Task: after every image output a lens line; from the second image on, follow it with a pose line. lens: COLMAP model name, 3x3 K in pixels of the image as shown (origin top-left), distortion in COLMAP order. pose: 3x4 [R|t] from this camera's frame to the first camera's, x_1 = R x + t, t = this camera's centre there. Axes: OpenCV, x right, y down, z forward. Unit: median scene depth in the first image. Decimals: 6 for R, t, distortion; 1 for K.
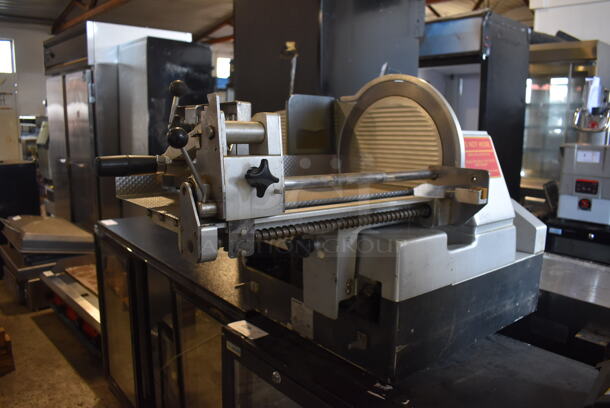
lens RADIAL K [[451.4, 0, 304.9], [0, 451.4, 195.1], [0, 0, 1]] dist [-0.083355, 0.001617]
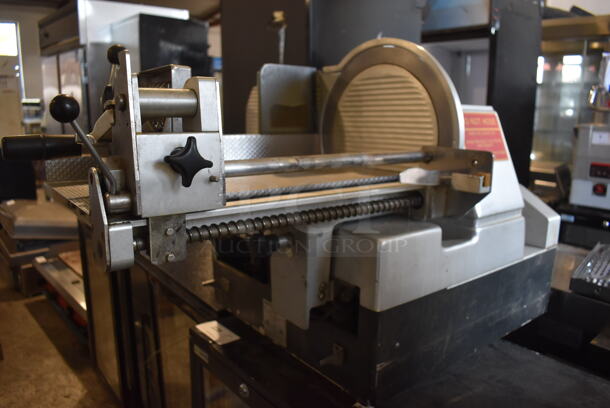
lens RADIAL K [[451.4, 0, 304.9], [0, 451.4, 195.1], [0, 0, 1]] dist [-0.083355, 0.001617]
pose [[0.999847, 0.000652, -0.017471, 0.062628], [0.000014, 0.999276, 0.038055, -0.005484], [0.017484, -0.038050, 0.999123, 0.132396]]
